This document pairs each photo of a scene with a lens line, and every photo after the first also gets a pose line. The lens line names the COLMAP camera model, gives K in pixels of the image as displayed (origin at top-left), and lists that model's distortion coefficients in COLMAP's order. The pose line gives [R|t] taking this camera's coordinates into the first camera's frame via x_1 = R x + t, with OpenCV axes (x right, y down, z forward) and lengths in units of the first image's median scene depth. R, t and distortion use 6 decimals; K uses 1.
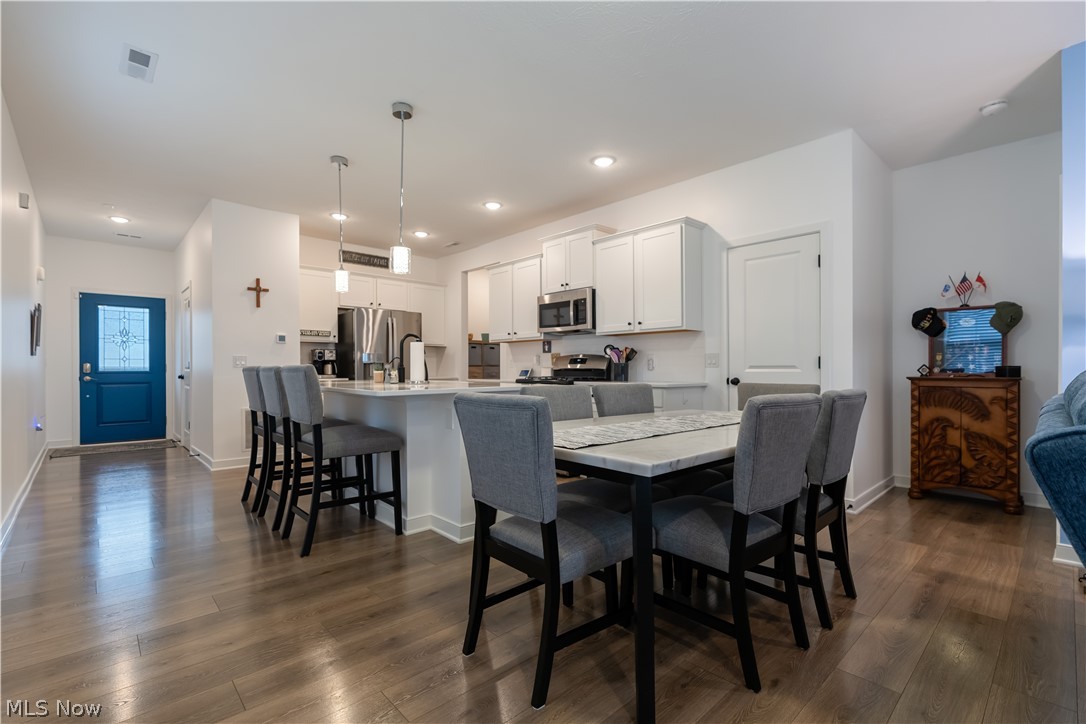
lens RADIAL K [[487.4, 0, 546.7], [0, 487.4, 364.9], [0, 0, 1]] dist [-0.003994, 0.000965]
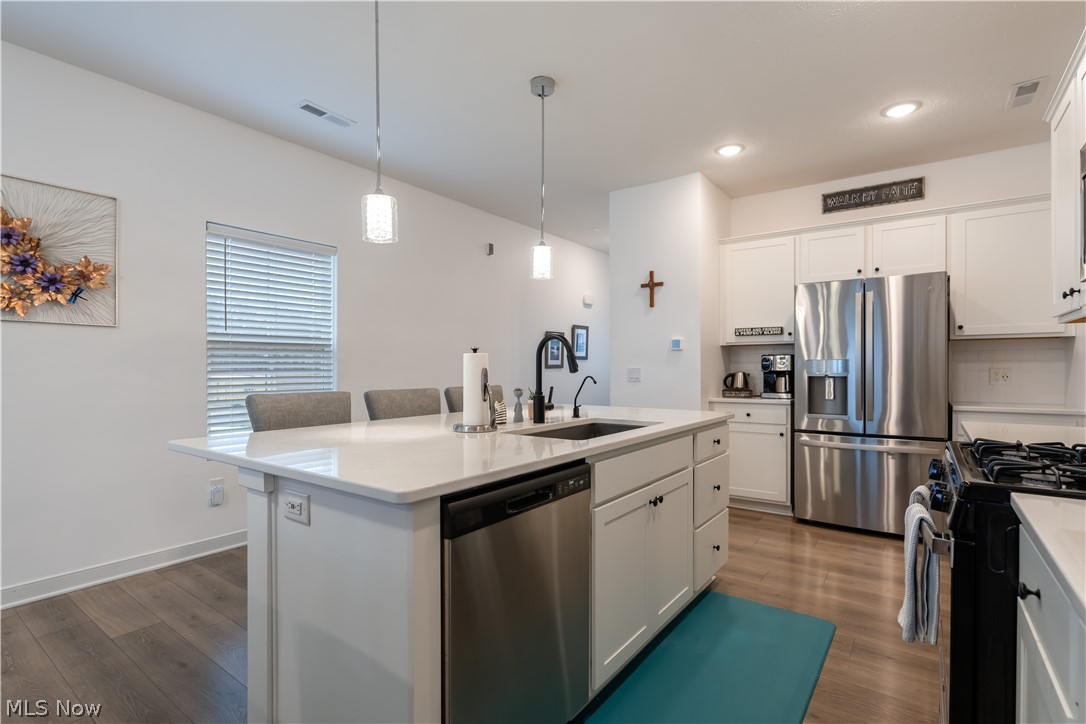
lens RADIAL K [[532.9, 0, 543.4], [0, 532.9, 367.1], [0, 0, 1]] dist [-0.003592, -0.000897]
pose [[0.189765, -0.003776, -0.981822, 0.232139], [0.007881, 0.999966, -0.002322, -0.018895], [0.981798, -0.007297, 0.189788, 0.655335]]
